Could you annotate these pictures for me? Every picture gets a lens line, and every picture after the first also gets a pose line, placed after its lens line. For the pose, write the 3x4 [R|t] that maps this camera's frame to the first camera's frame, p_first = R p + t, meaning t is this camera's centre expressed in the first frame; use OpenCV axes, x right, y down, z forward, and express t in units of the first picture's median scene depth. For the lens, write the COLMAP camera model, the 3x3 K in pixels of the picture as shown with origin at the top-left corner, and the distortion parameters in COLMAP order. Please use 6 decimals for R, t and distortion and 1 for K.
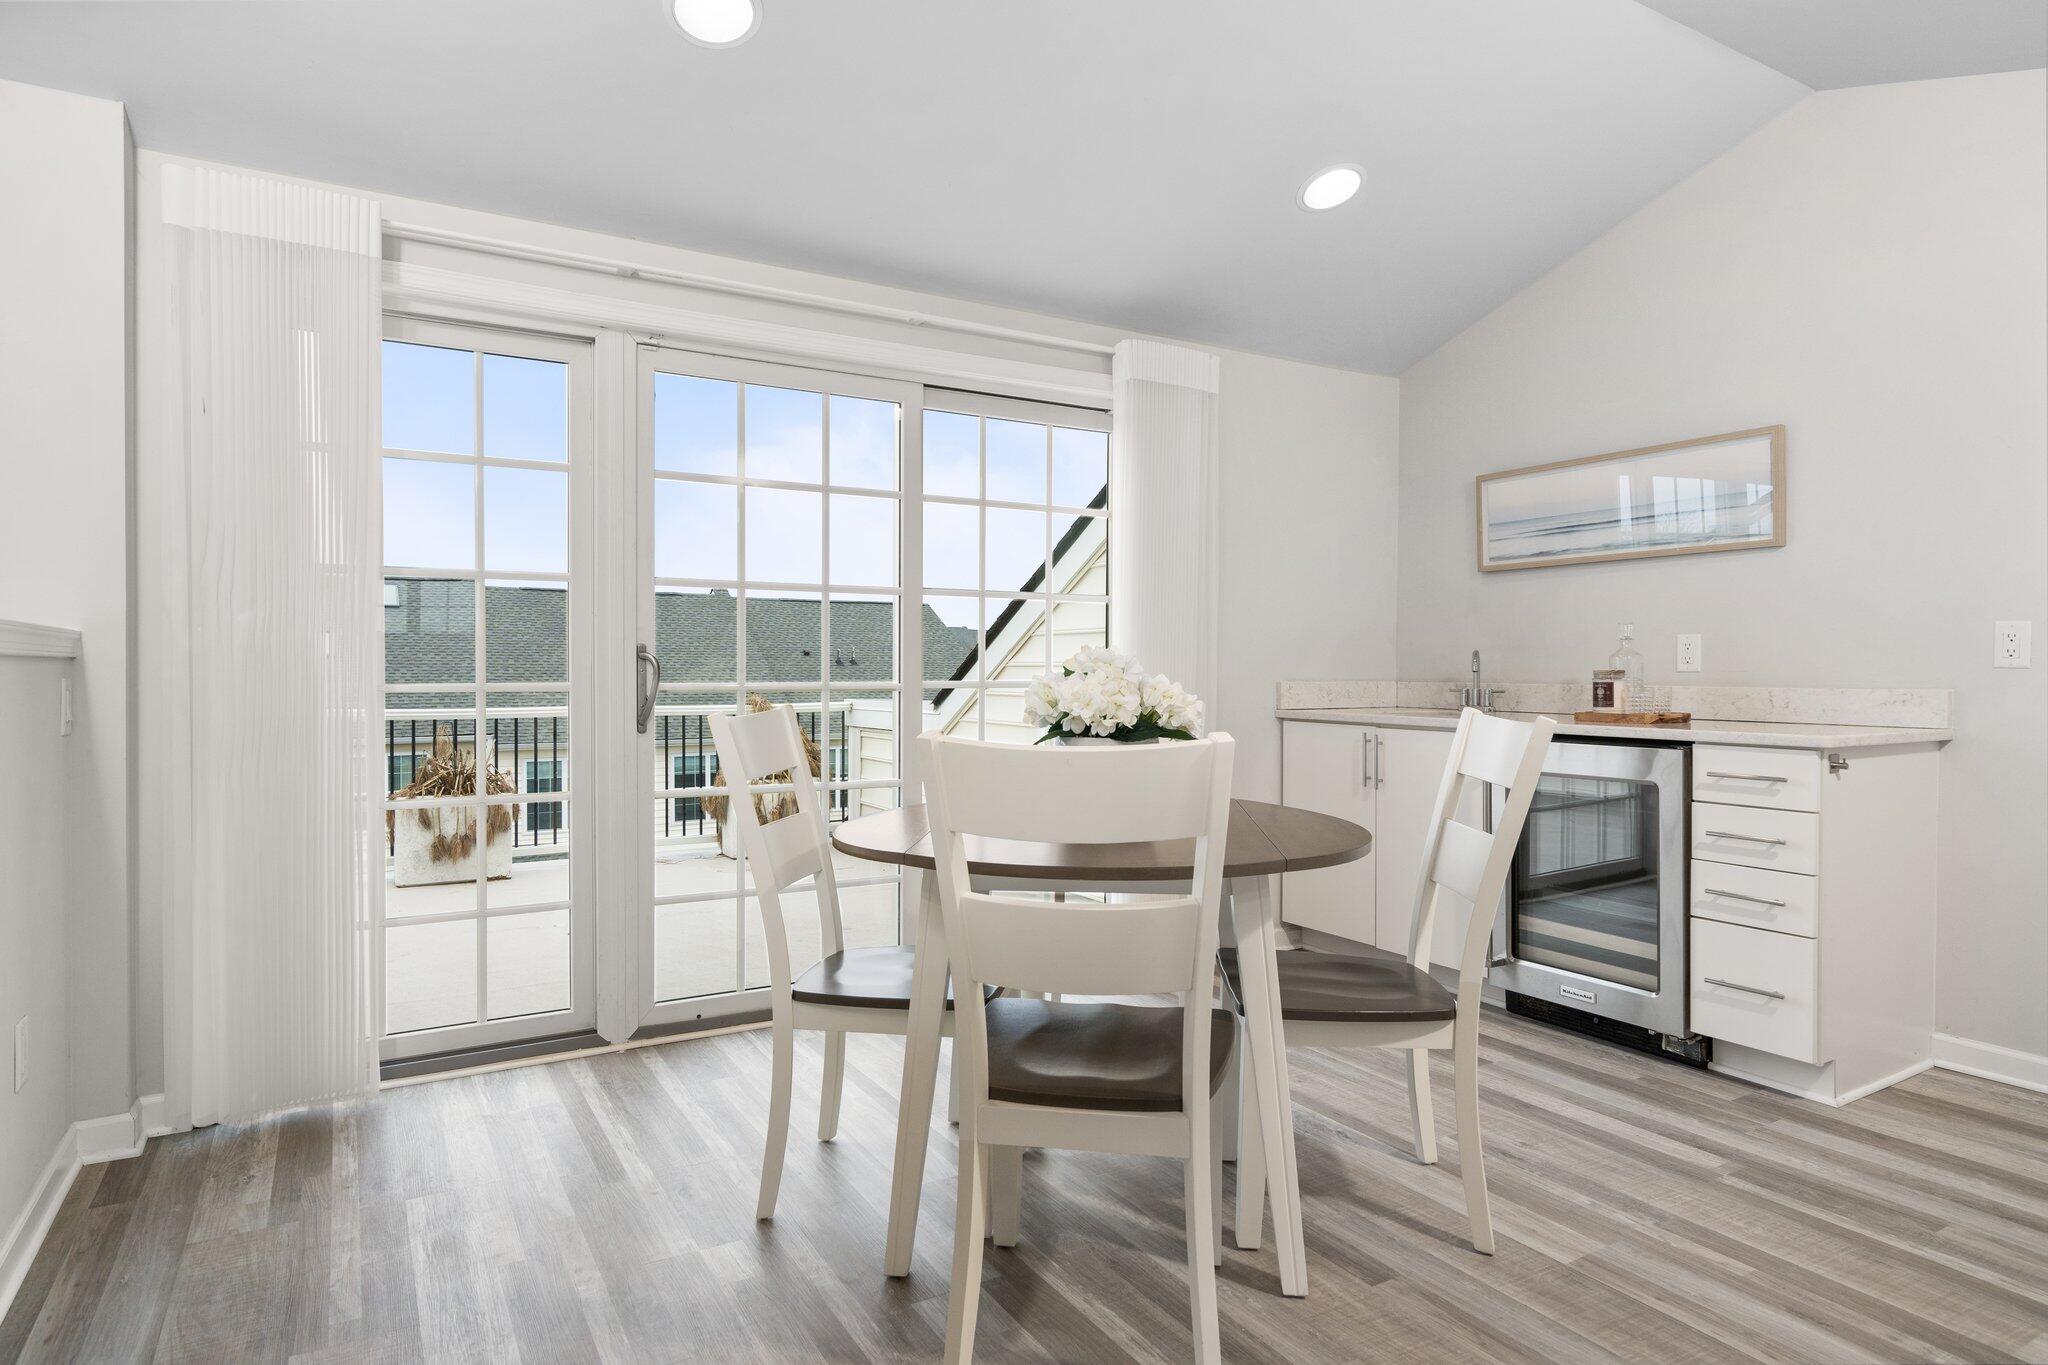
lens RADIAL K [[1157.7, 0, 1020.2], [0, 1157.7, 675.1], [0, 0, 1]] dist [0.003521, 0.000546]
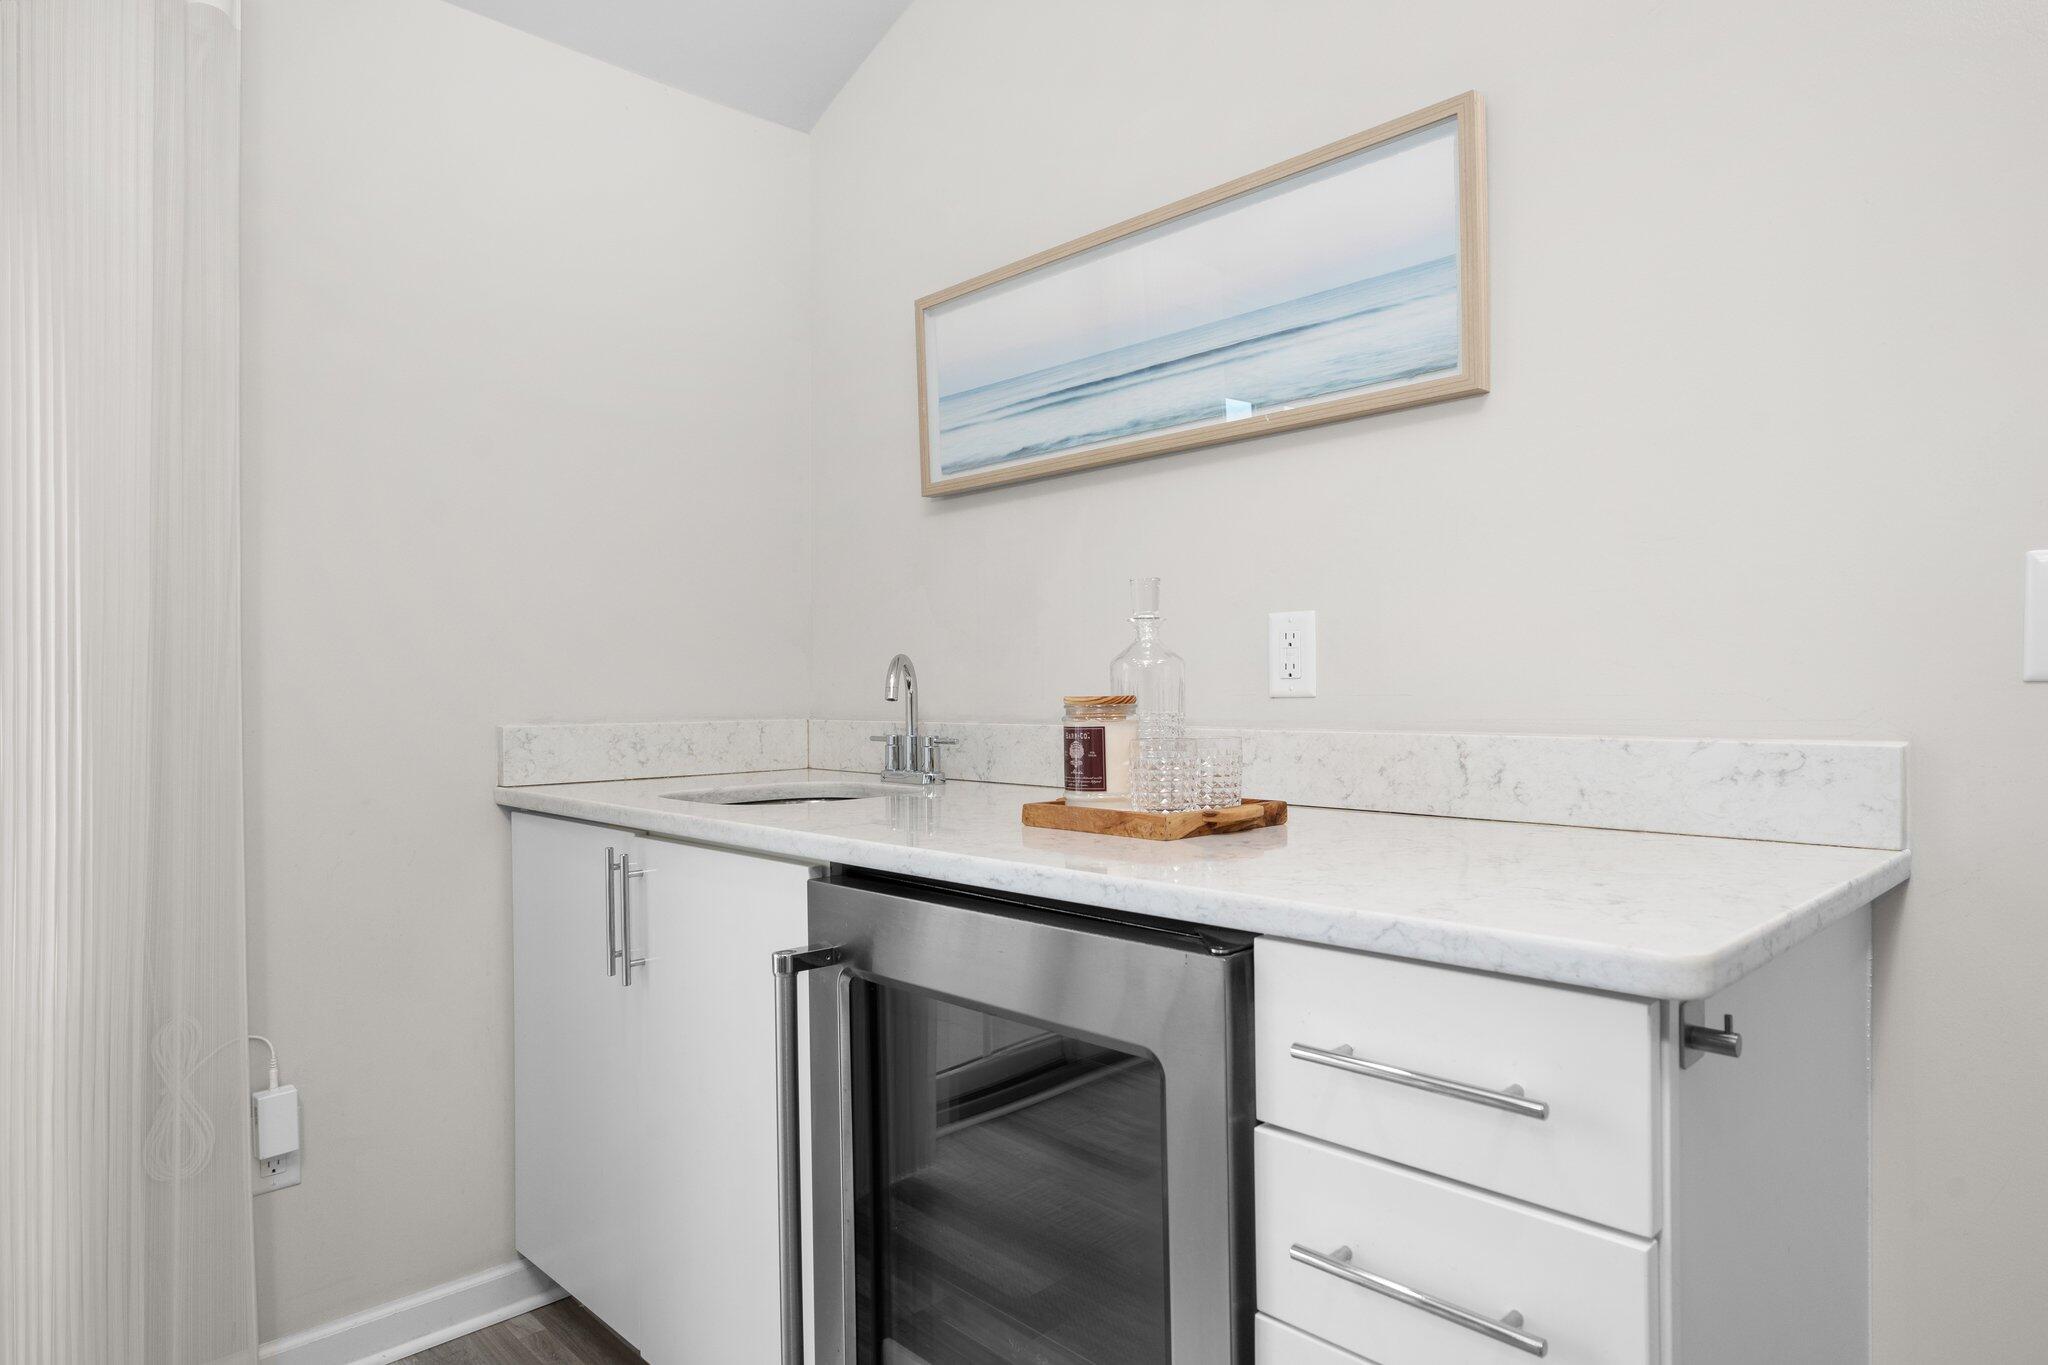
lens RADIAL K [[1157.7, 0, 1028.7], [0, 1157.7, 685.4], [0, 0, 1]] dist [0.003521, 0.000546]
pose [[0.972165, -0.008632, 0.234139, 0.389759], [0.011156, 0.999893, -0.009458, -0.004552], [-0.234032, 0.011807, 0.972157, 0.617800]]
